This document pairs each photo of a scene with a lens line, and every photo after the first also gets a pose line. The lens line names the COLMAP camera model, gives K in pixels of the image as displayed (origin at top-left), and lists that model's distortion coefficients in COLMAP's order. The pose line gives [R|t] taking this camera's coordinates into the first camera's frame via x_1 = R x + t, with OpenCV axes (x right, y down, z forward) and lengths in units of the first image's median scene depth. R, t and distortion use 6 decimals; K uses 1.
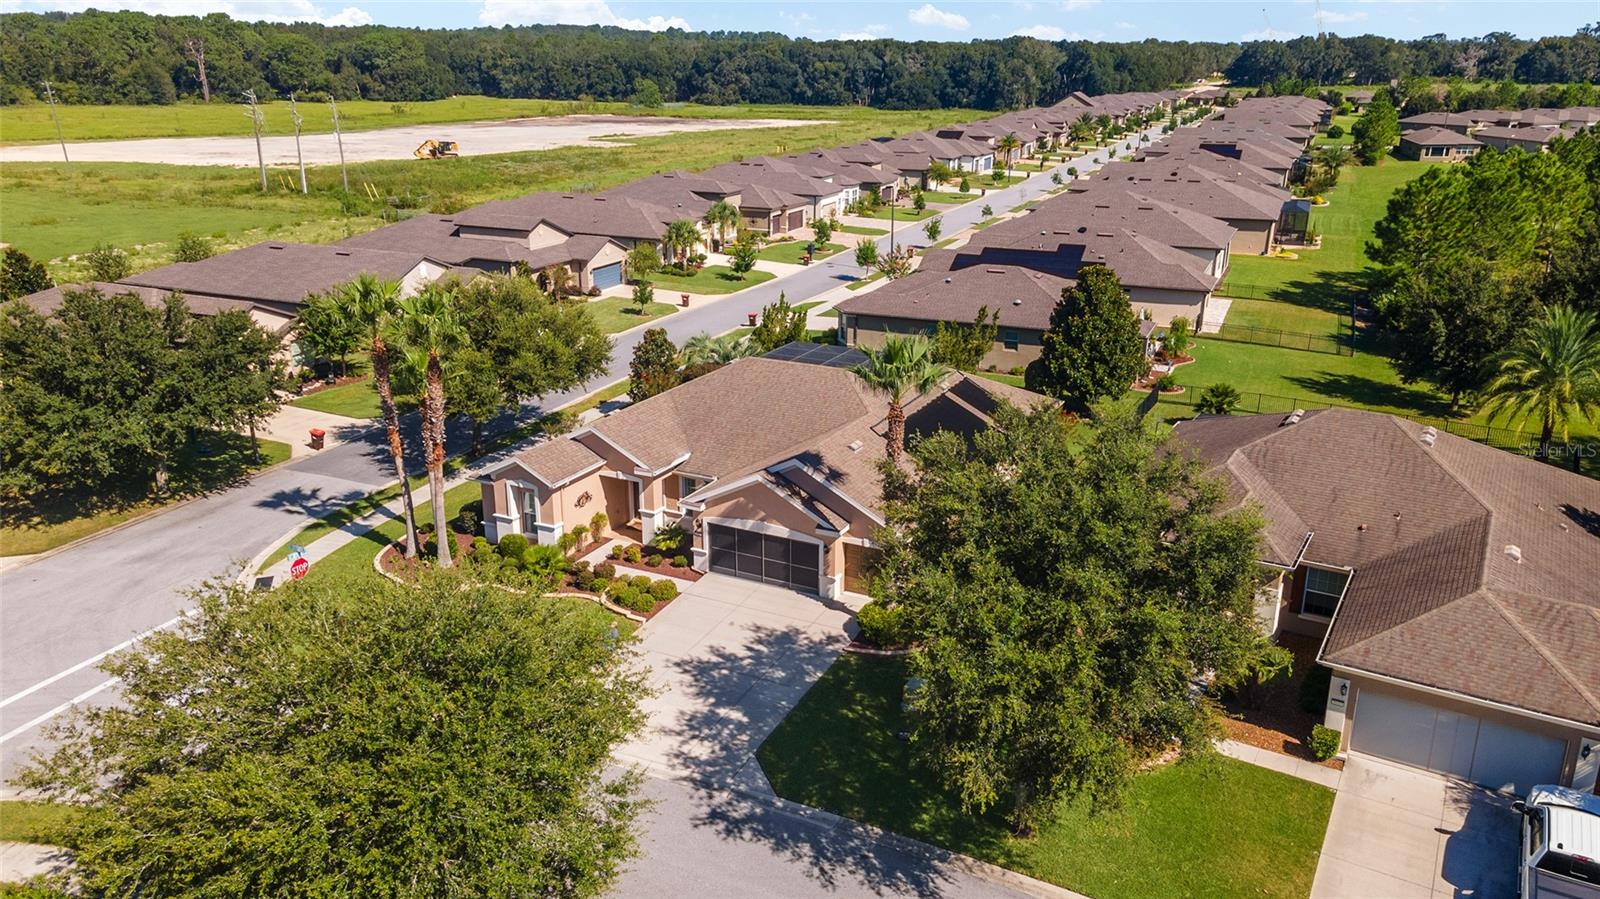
lens RADIAL K [[1186.4, 0, 802.3], [0, 1186.4, 448.7], [0, 0, 1]] dist [0.097732, -0.009295]
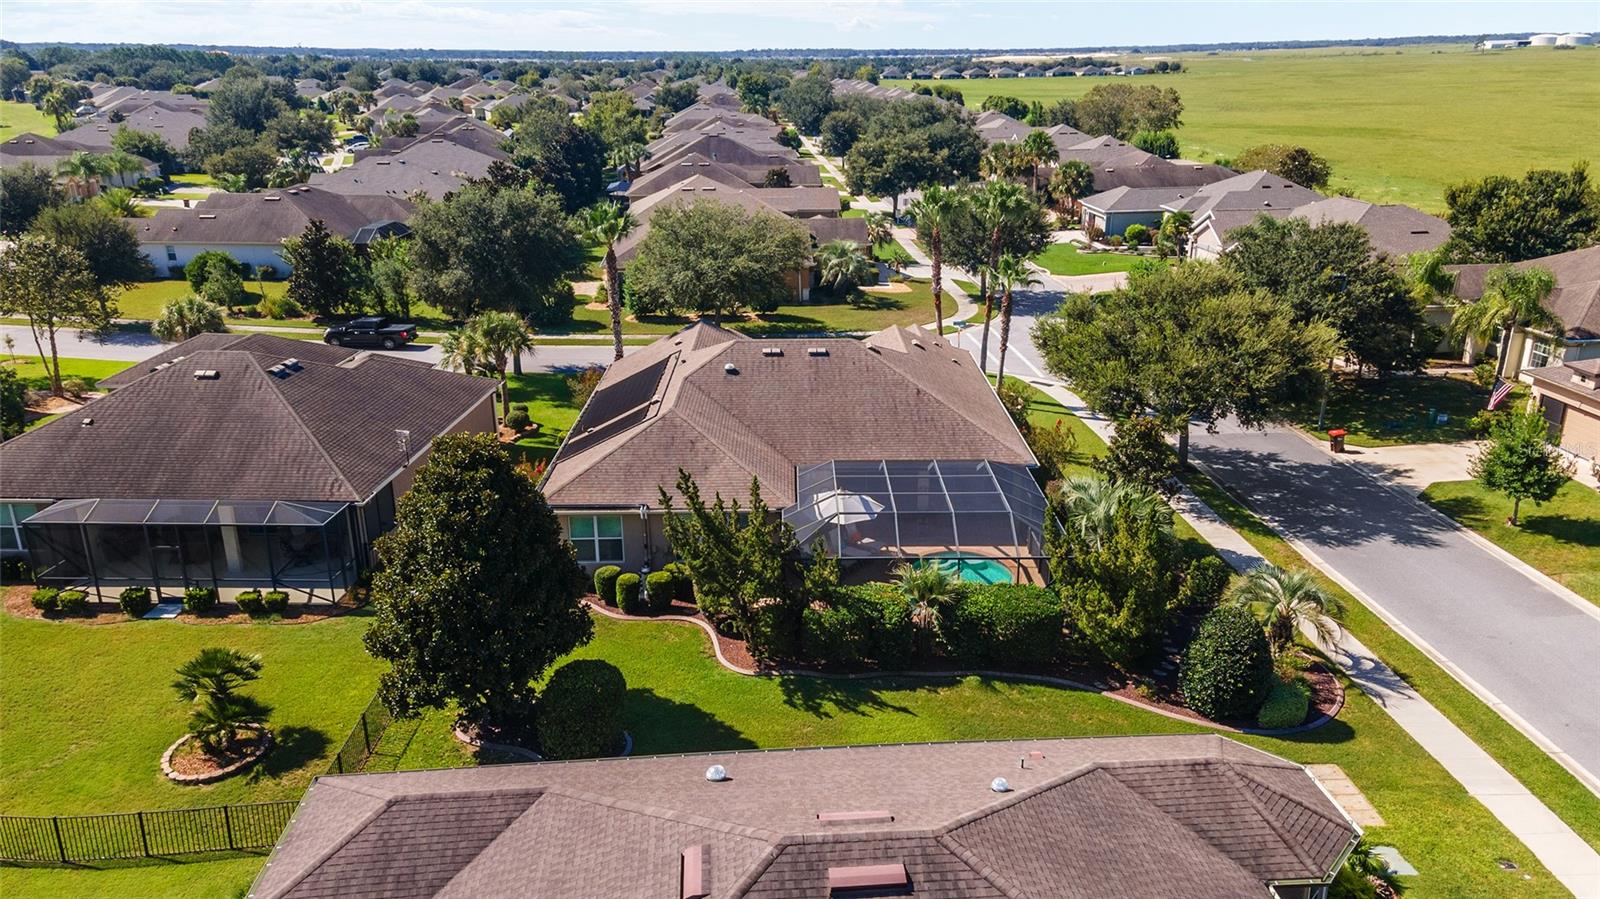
lens RADIAL K [[1162.1, 0, 801.4], [0, 1162.1, 446.7], [0, 0, 1]] dist [0.089406, 0.003139]
pose [[-0.889024, 0.143374, -0.434834, 0.334194], [-0.144189, 0.813714, 0.563097, -0.434336], [0.434564, 0.563305, -0.702739, 1.400763]]
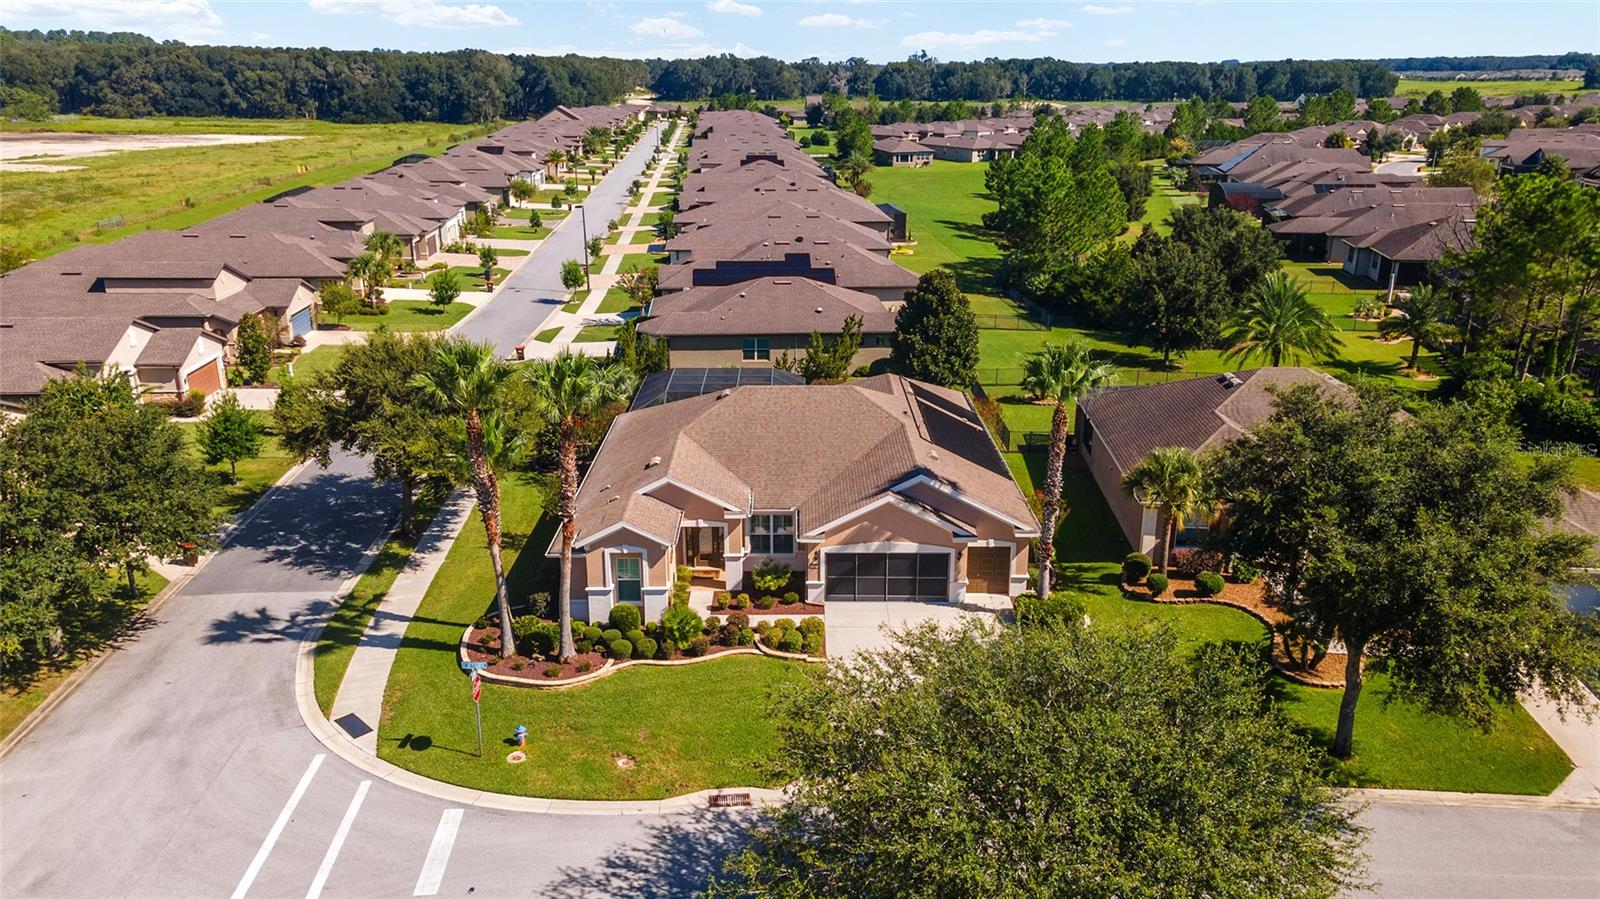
lens RADIAL K [[1168.0, 0, 801.7], [0, 1168.0, 445.0], [0, 0, 1]] dist [0.089748, 0.004602]
pose [[0.889321, -0.142871, 0.434391, -0.361392], [0.145999, 0.988934, 0.026359, -0.039777], [-0.433350, 0.039979, 0.900338, 0.087395]]
